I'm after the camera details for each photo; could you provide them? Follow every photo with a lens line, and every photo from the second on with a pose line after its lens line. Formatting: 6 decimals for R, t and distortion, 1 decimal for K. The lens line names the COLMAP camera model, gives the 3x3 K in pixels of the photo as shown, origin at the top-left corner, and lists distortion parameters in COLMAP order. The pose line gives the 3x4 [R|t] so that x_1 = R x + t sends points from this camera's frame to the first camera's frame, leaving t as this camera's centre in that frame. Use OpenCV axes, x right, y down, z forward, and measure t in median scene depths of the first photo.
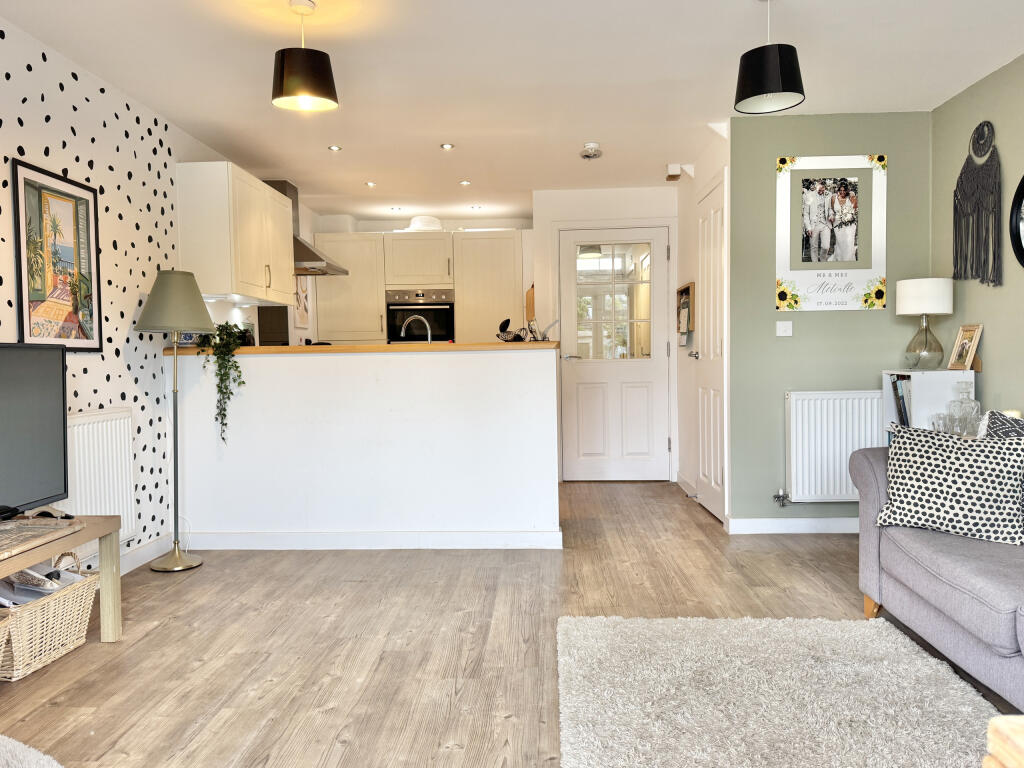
lens RADIAL K [[726.8, 0, 519.7], [0, 726.8, 377.1], [0, 0, 1]] dist [0.063846, -0.073401]
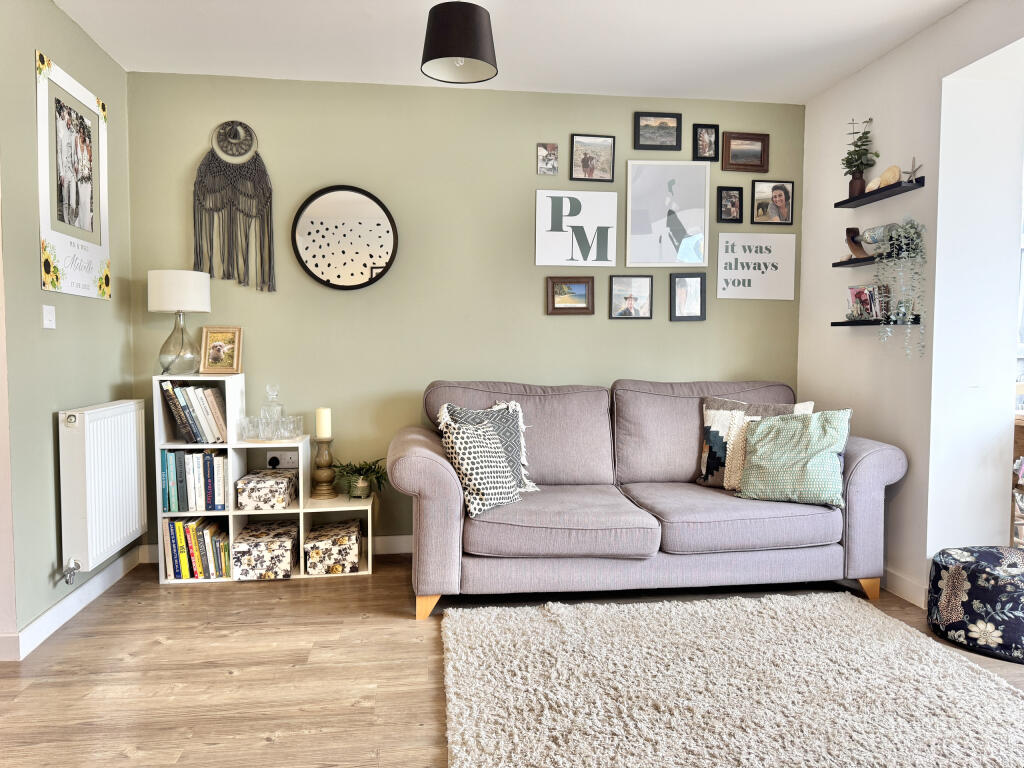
lens RADIAL K [[726.8, 0, 503.2], [0, 726.8, 375.6], [0, 0, 1]] dist [0.063846, -0.073401]
pose [[-0.145757, -0.026507, 0.988965, -0.415630], [0.030190, 0.999056, 0.031228, -0.025996], [-0.988860, 0.034409, -0.144819, 0.818380]]
